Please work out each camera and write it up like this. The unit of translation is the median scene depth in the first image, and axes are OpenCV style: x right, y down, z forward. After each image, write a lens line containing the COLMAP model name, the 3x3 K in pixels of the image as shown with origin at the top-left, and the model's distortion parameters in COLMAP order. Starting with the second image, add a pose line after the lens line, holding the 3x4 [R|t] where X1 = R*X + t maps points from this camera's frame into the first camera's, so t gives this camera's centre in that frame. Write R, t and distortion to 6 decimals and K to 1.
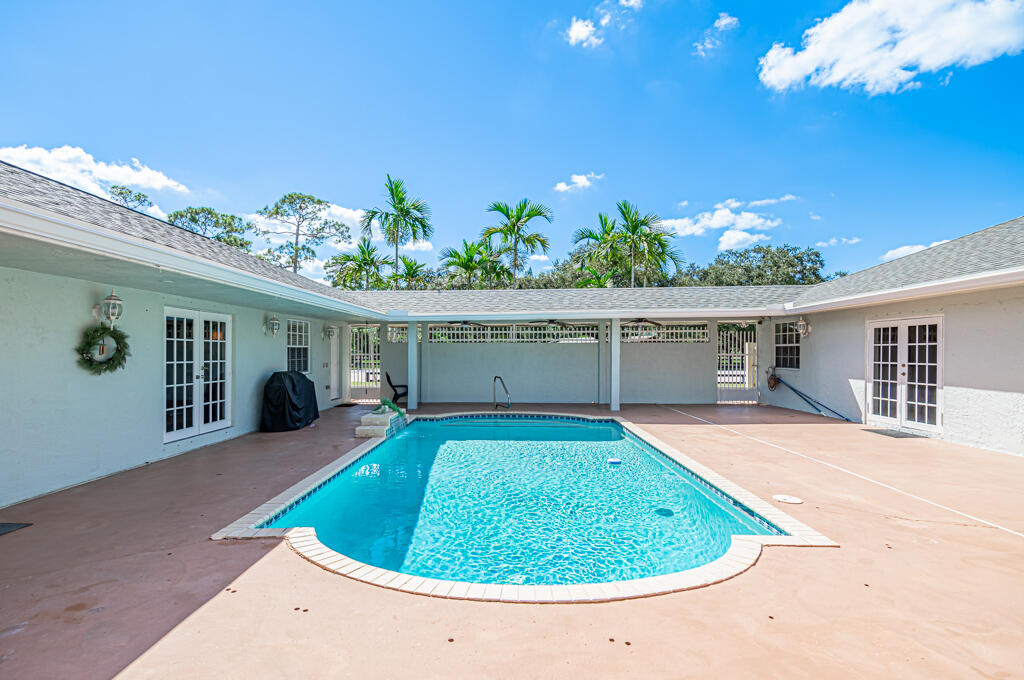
lens RADIAL K [[483.1, 0, 512.0], [0, 483.1, 340.0], [0, 0, 1]] dist [-0.002478, -0.000440]
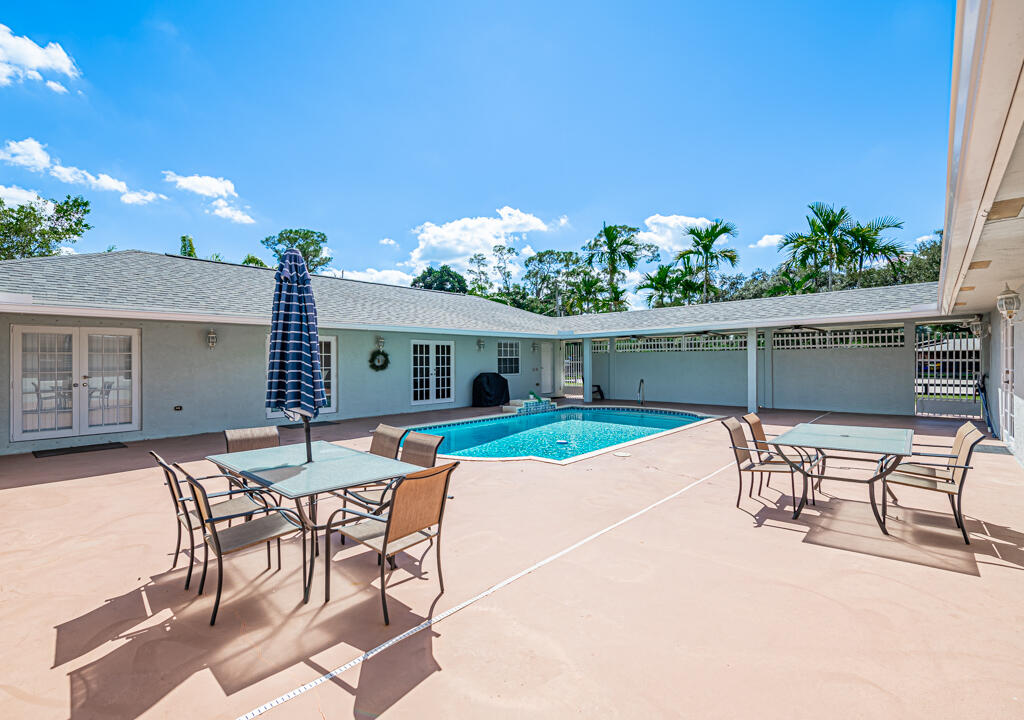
lens RADIAL K [[458.8, 0, 512.0], [0, 458.8, 360.0], [0, 0, 1]] dist [-0.002175, -0.000193]
pose [[0.770094, -0.008385, -0.637875, 0.707642], [0.023556, 0.999605, 0.015298, -0.001461], [0.637495, -0.026807, 0.769988, -0.197826]]
